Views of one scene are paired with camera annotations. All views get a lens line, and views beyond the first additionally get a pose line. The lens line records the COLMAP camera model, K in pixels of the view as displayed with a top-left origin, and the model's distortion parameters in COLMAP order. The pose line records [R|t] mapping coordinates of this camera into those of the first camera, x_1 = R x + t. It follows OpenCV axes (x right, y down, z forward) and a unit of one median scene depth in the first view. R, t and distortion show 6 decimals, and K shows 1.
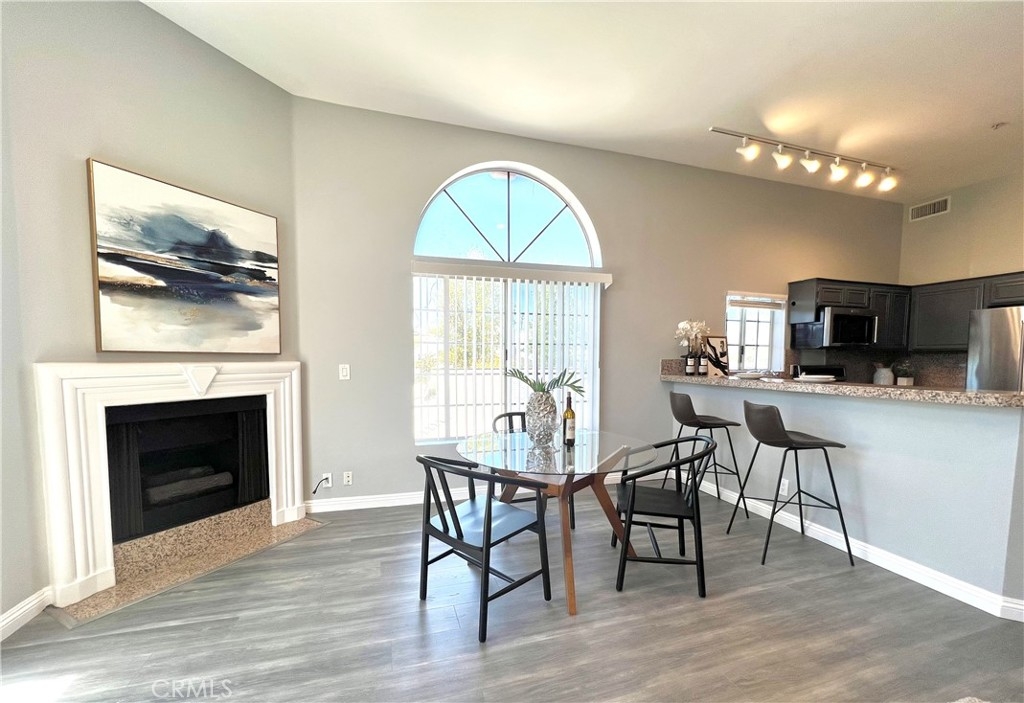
lens RADIAL K [[408.4, 0, 510.9], [0, 408.4, 384.2], [0, 0, 1]] dist [-0.004109, 0.000663]
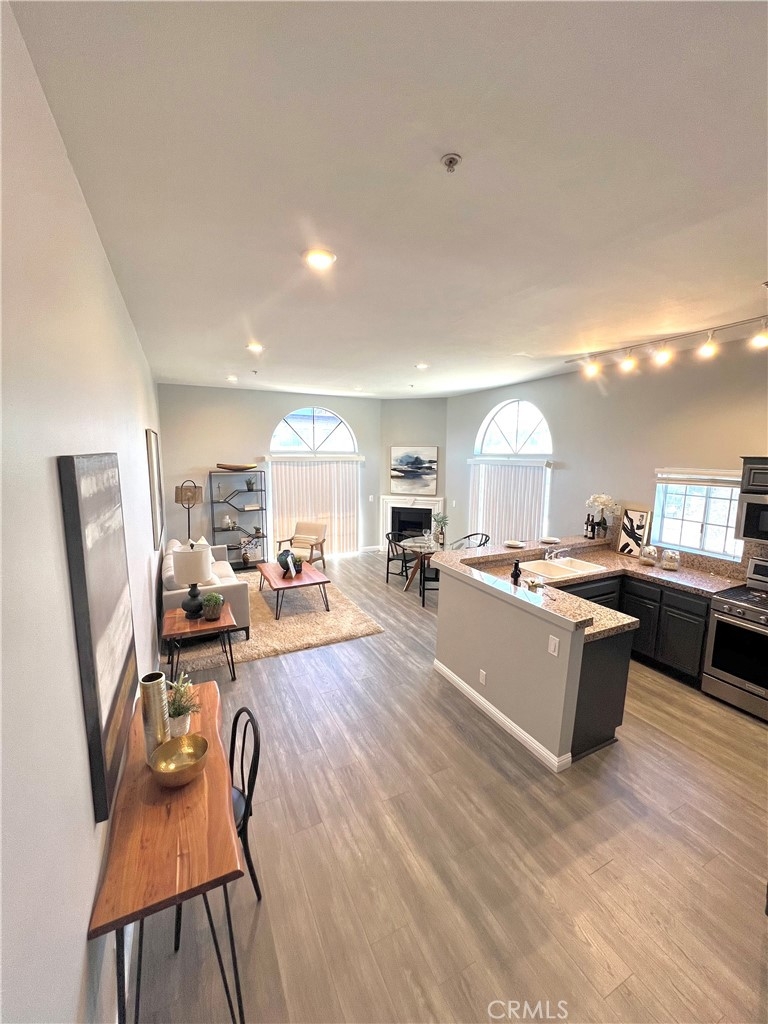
lens RADIAL K [[409.4, 0, 385.7], [0, 409.4, 510.5], [0, 0, 1]] dist [-0.003972, 0.000903]
pose [[0.152813, 0.136719, -0.978752, 2.208757], [-0.068715, 0.989457, 0.127486, -0.313134], [0.985863, 0.047773, 0.160596, 0.227446]]
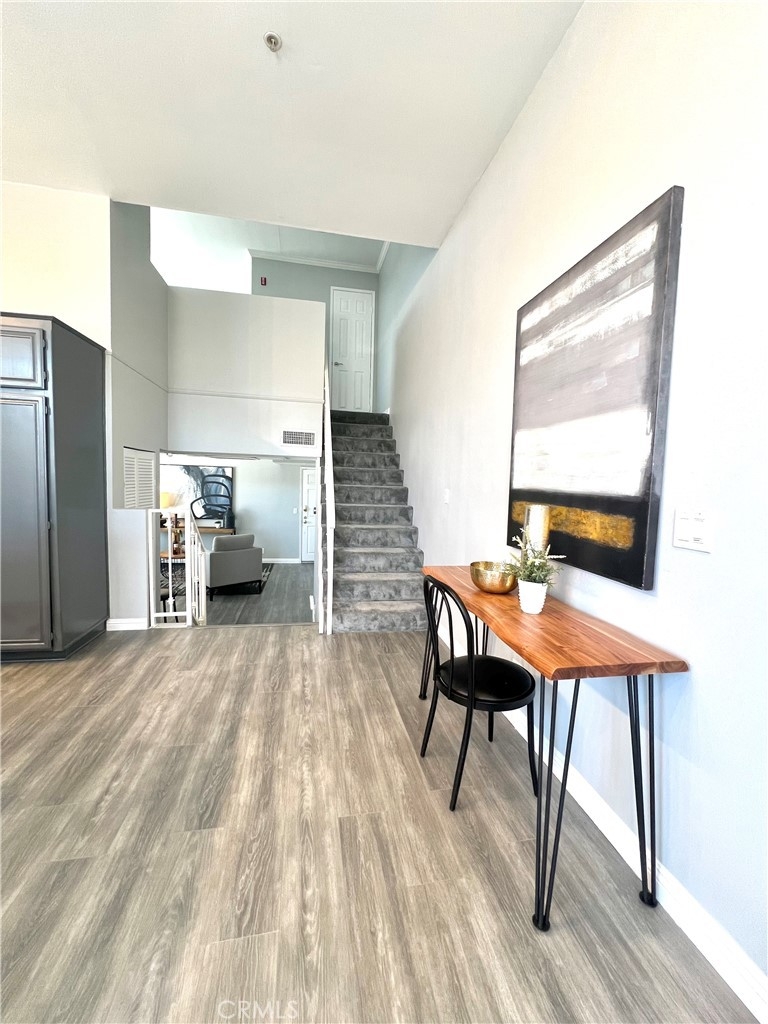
lens RADIAL K [[409.4, 0, 385.9], [0, 409.4, 510.9], [0, 0, 1]] dist [-0.003972, 0.000903]
pose [[0.110334, -0.073421, 0.991179, 0.983915], [0.027903, 0.997103, 0.070754, 0.002550], [-0.993503, 0.019851, 0.112064, 0.137906]]
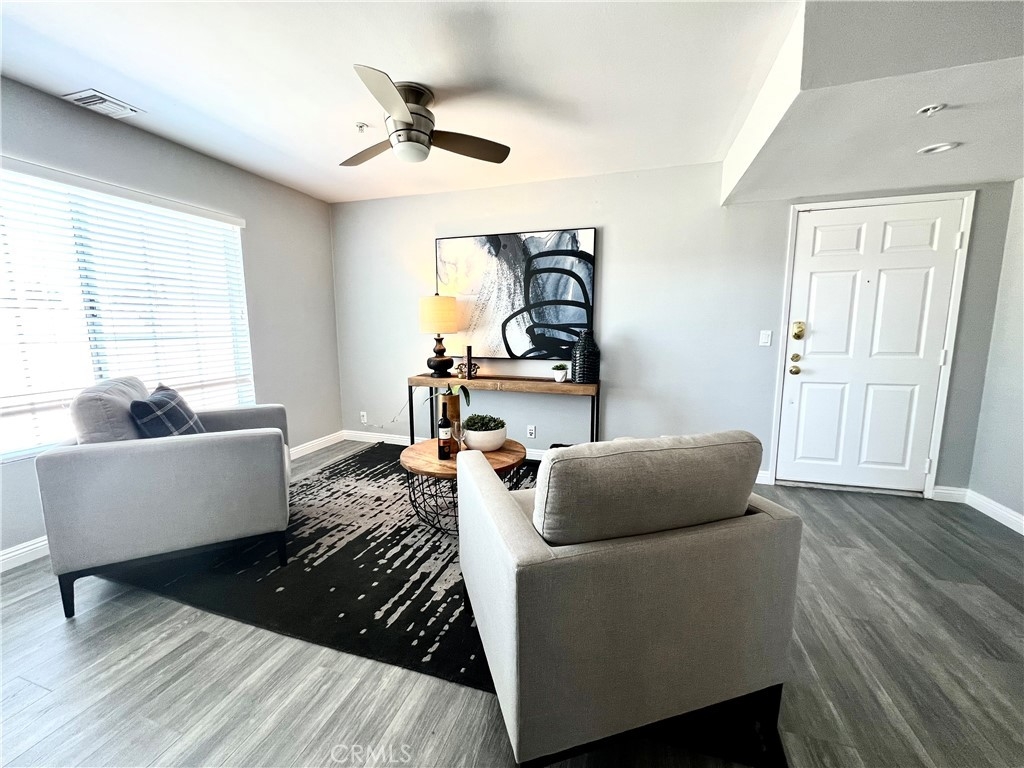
lens RADIAL K [[409.4, 0, 510.1], [0, 409.4, 384.5], [0, 0, 1]] dist [-0.003972, 0.000903]
pose [[0.575829, -0.121493, 0.808492, 2.629470], [0.055314, 0.992420, 0.109736, 0.161537], [-0.815697, -0.018468, 0.578185, 1.053657]]
